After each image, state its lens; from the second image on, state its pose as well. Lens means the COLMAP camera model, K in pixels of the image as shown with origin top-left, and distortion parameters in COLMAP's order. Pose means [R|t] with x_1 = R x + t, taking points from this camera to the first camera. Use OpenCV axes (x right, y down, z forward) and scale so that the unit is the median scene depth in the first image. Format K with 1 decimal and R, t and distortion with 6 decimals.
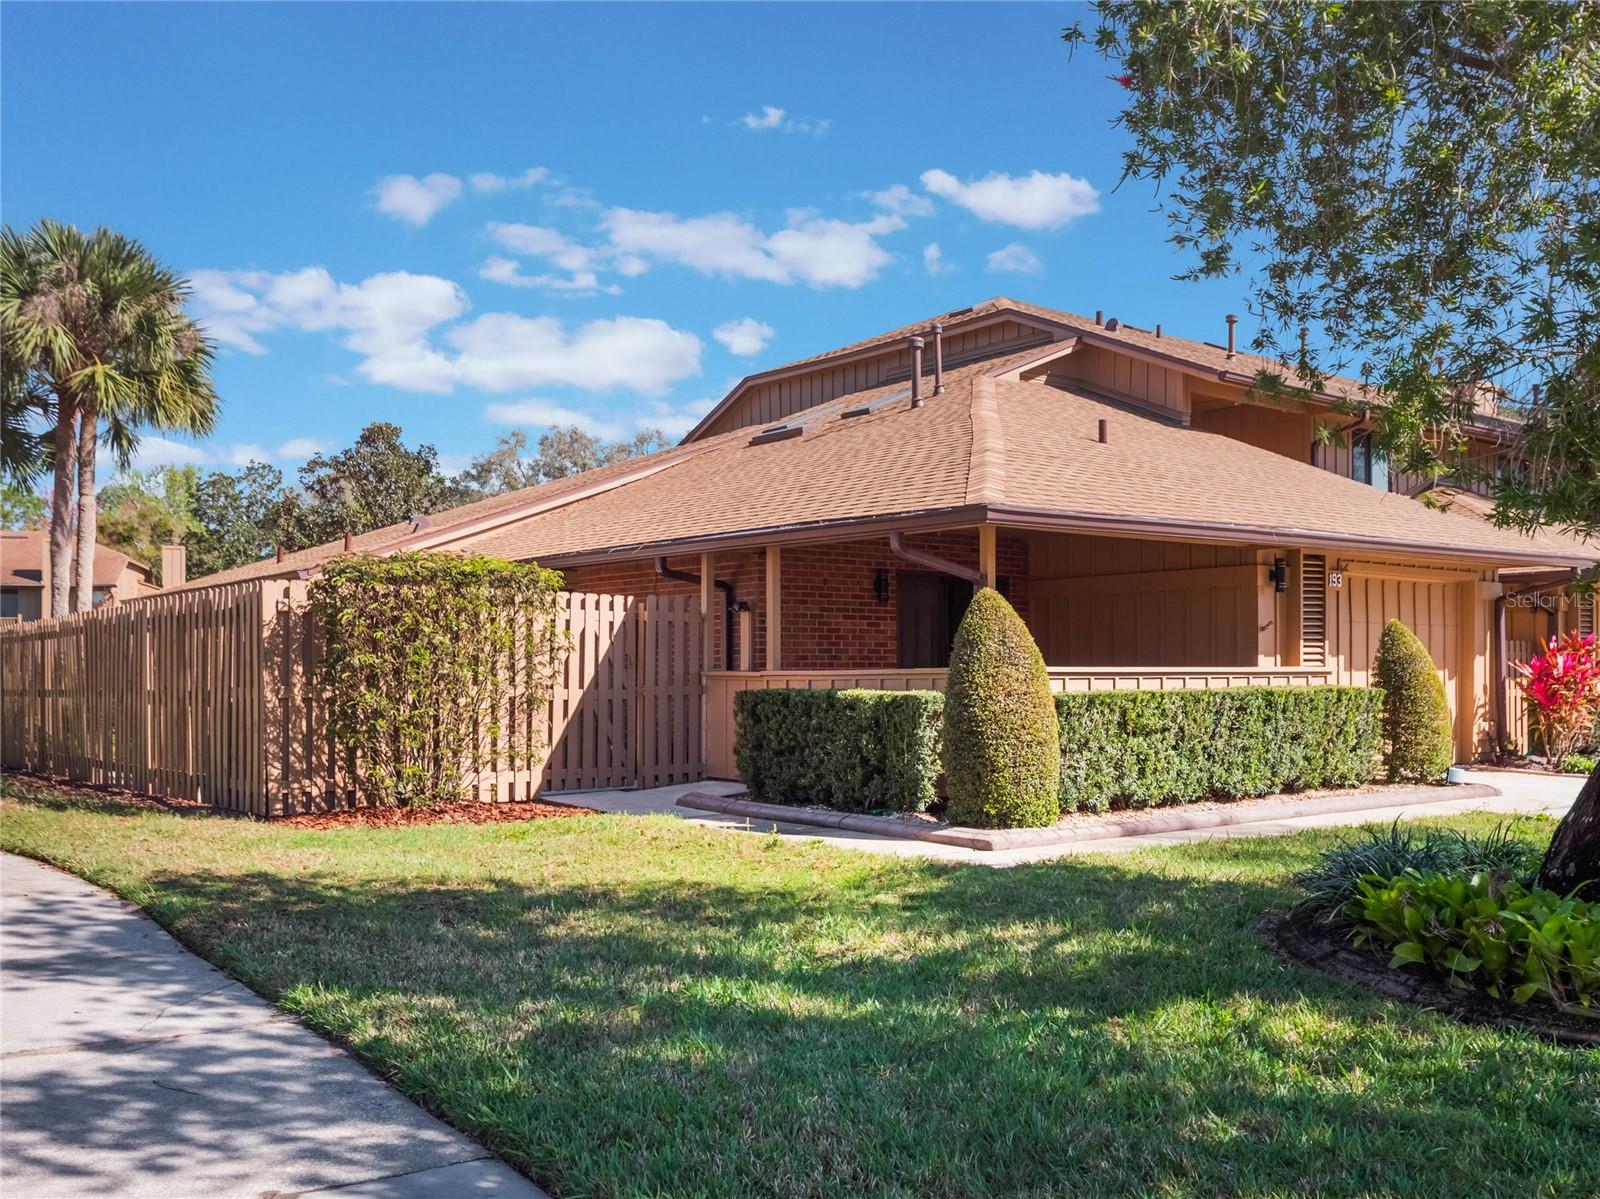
lens RADIAL K [[1452.9, 0, 798.3], [0, 1452.9, 662.6], [0, 0, 1]] dist [-0.003261, -0.007743]
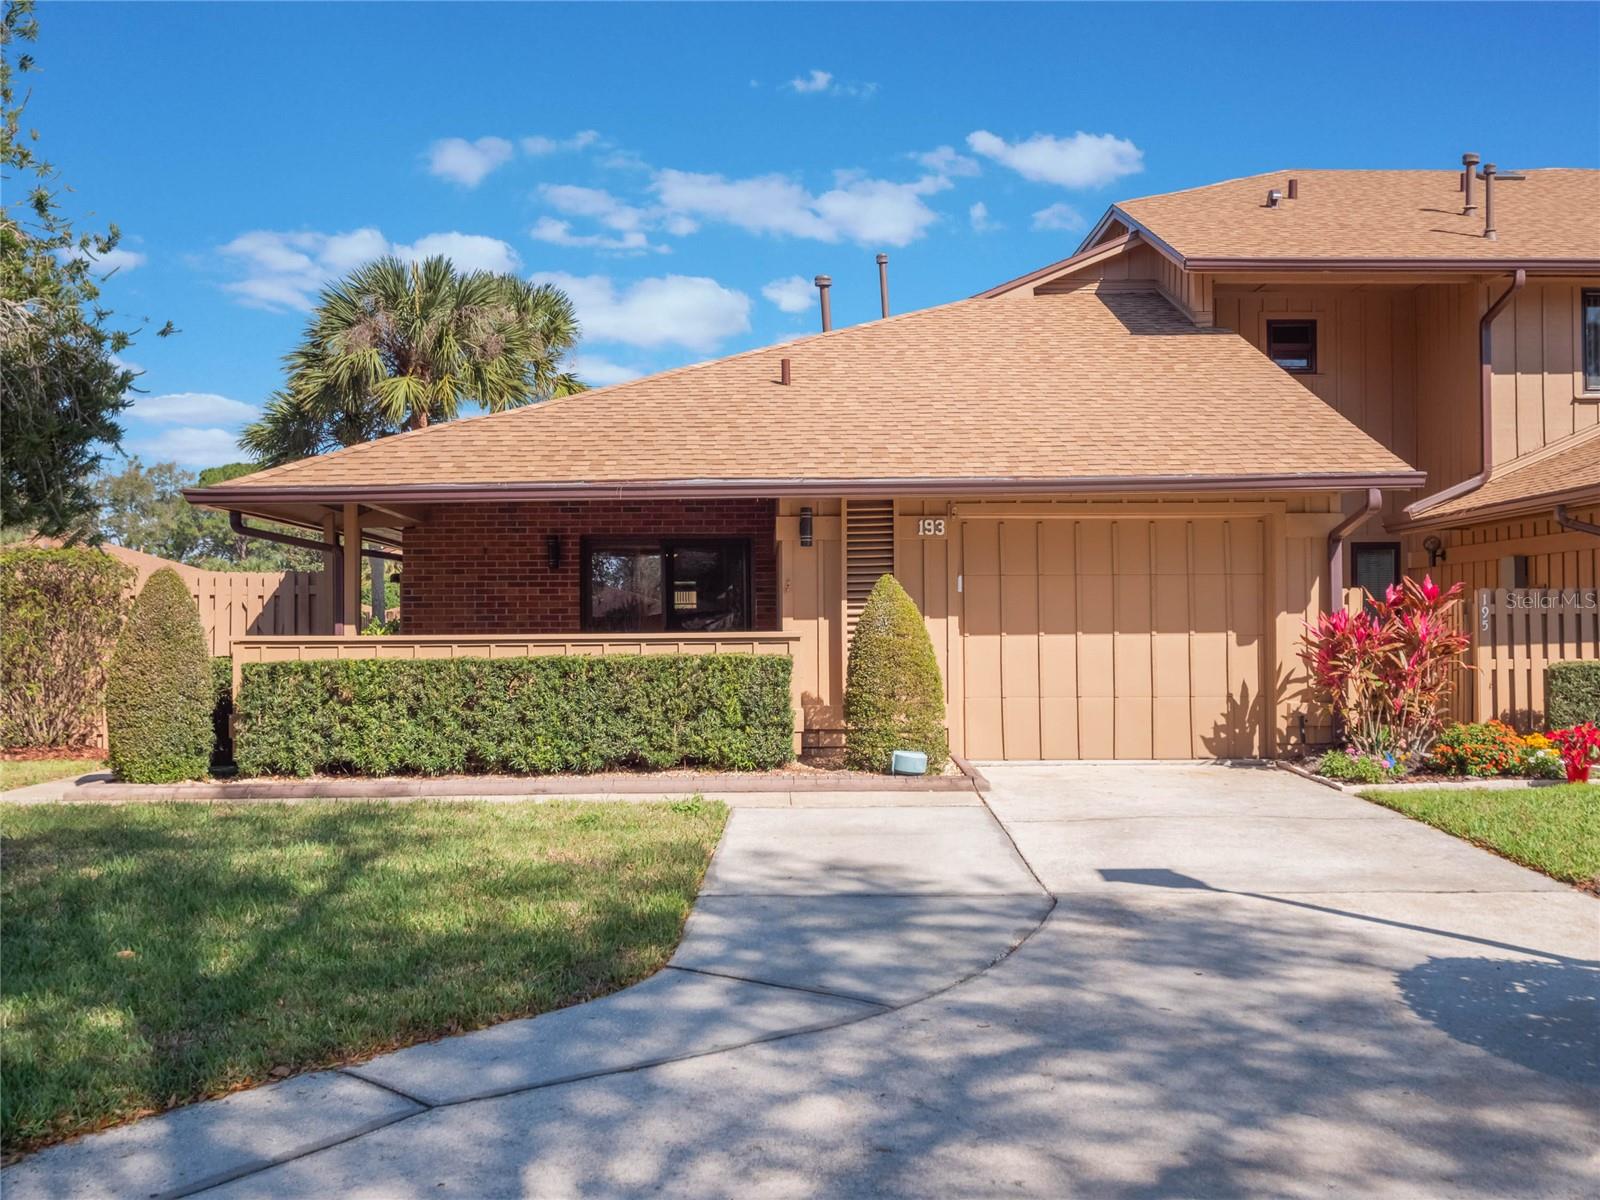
lens RADIAL K [[1624.8, 0, 800.0], [0, 1624.8, 600.0], [0, 0, 1]] dist [0.046127, -0.000316]
pose [[0.806577, -0.017266, -0.590877, 0.916628], [0.010167, 0.999831, -0.015337, -0.000989], [0.591042, 0.006363, 0.806616, 0.209313]]
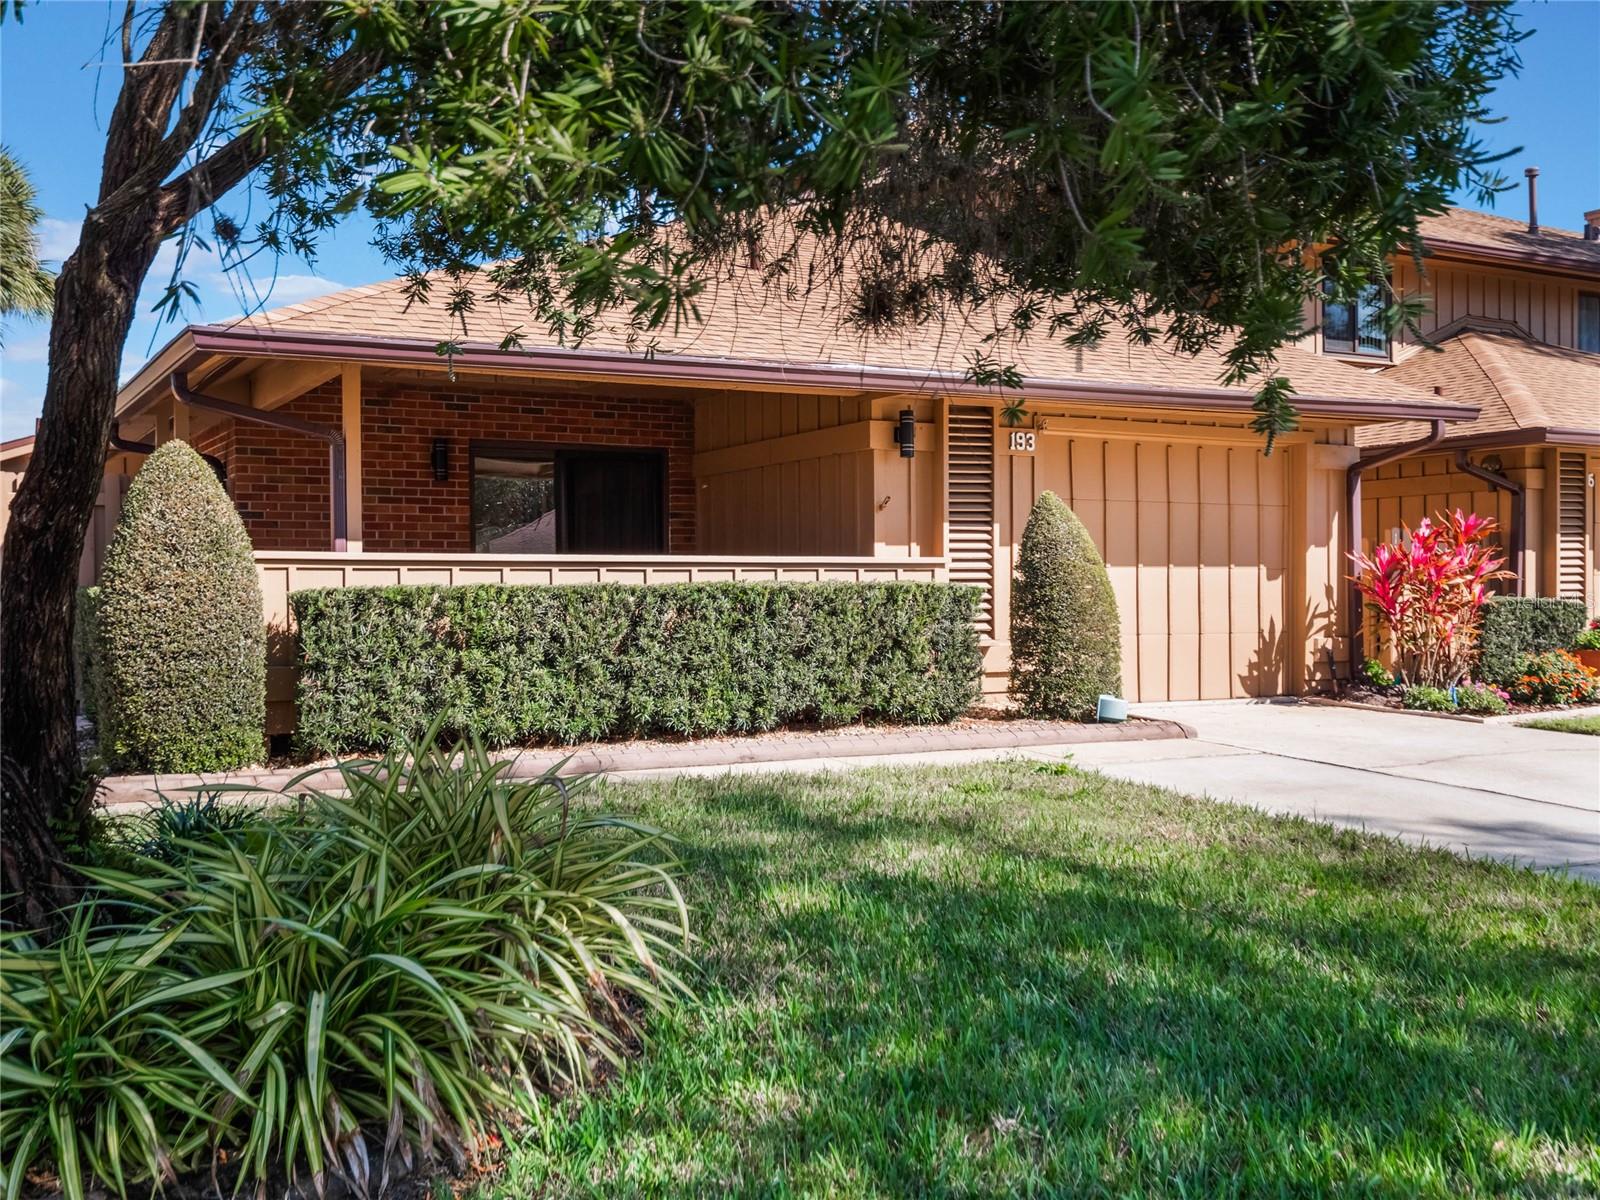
lens RADIAL K [[1624.8, 0, 800.0], [0, 1624.8, 600.0], [0, 0, 1]] dist [0.046127, -0.000316]
pose [[0.986876, -0.003338, -0.161442, 0.415677], [0.005034, 0.999936, 0.010094, 0.015450], [0.161398, -0.010774, 0.986831, 0.180362]]
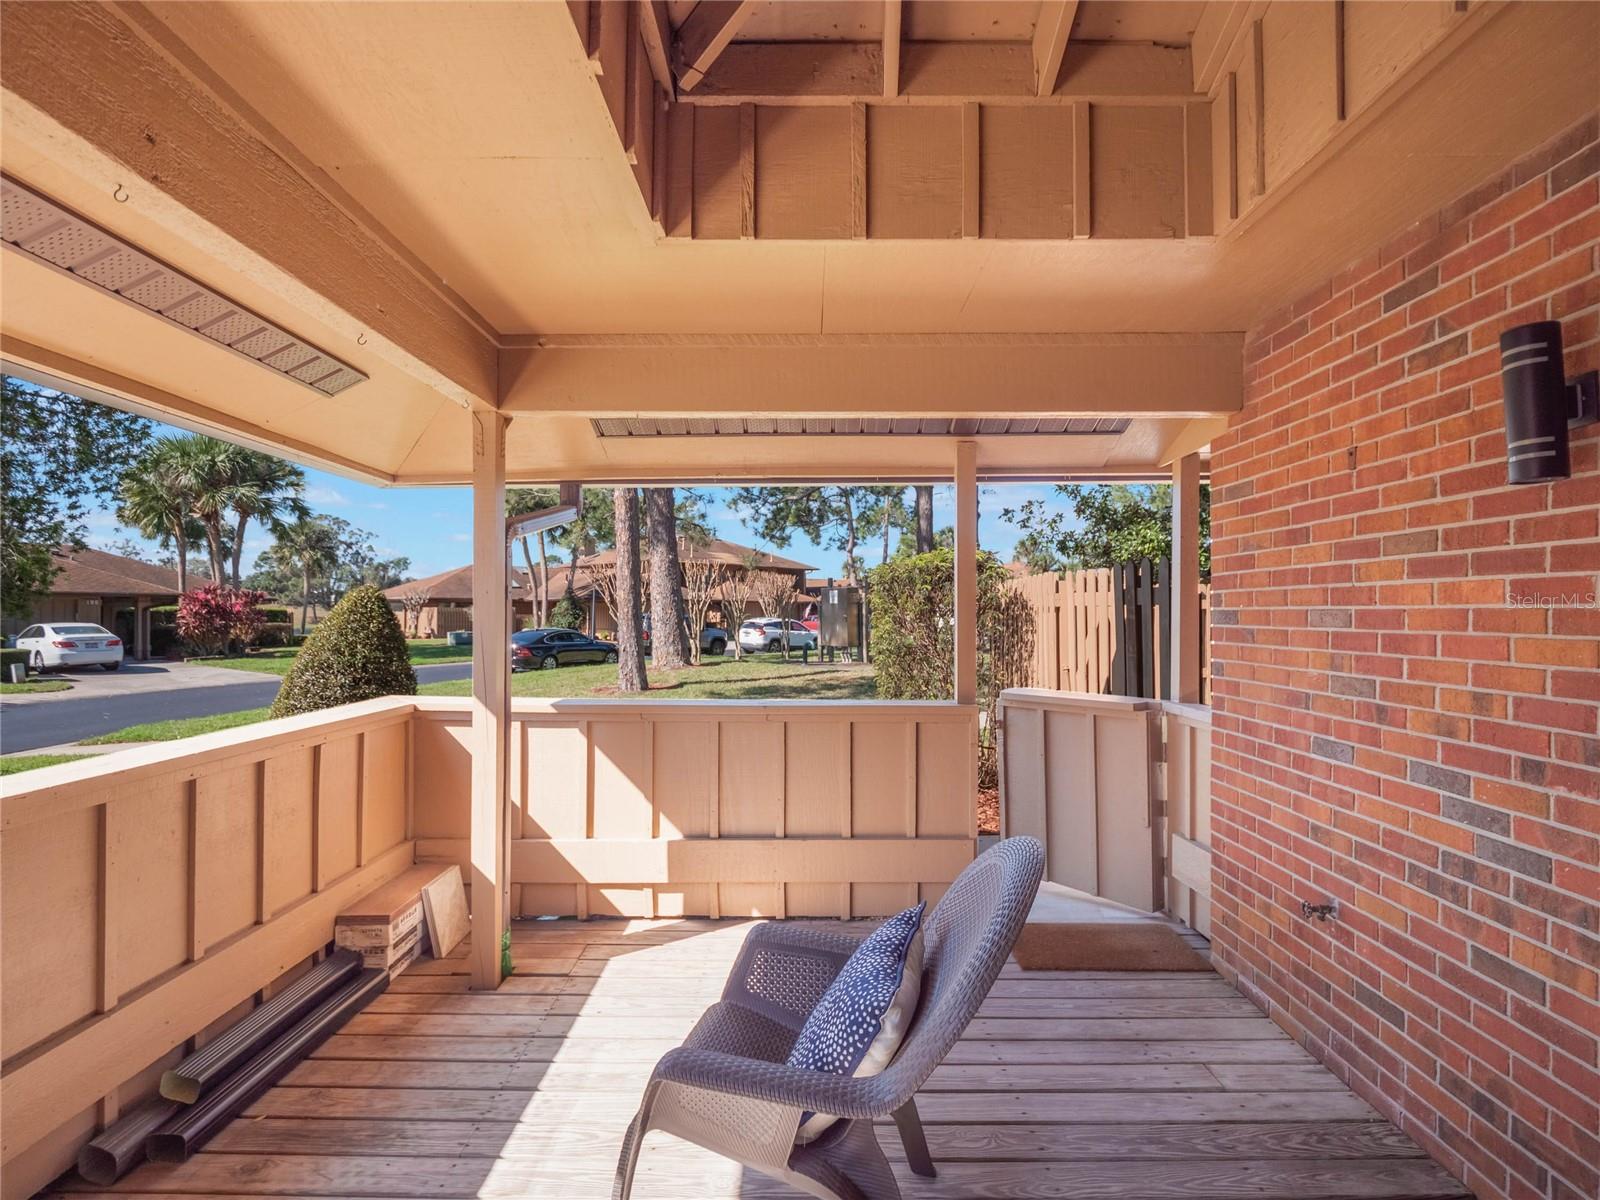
lens RADIAL K [[791.3, 0, 800.0], [0, 791.3, 600.0], [0, 0, 1]] dist [-0.012861, 0.000603]
pose [[-0.633954, -0.008753, -0.773321, 0.227248], [0.005950, 0.999851, -0.016194, -0.025059], [0.773348, -0.014867, -0.633808, 1.056765]]
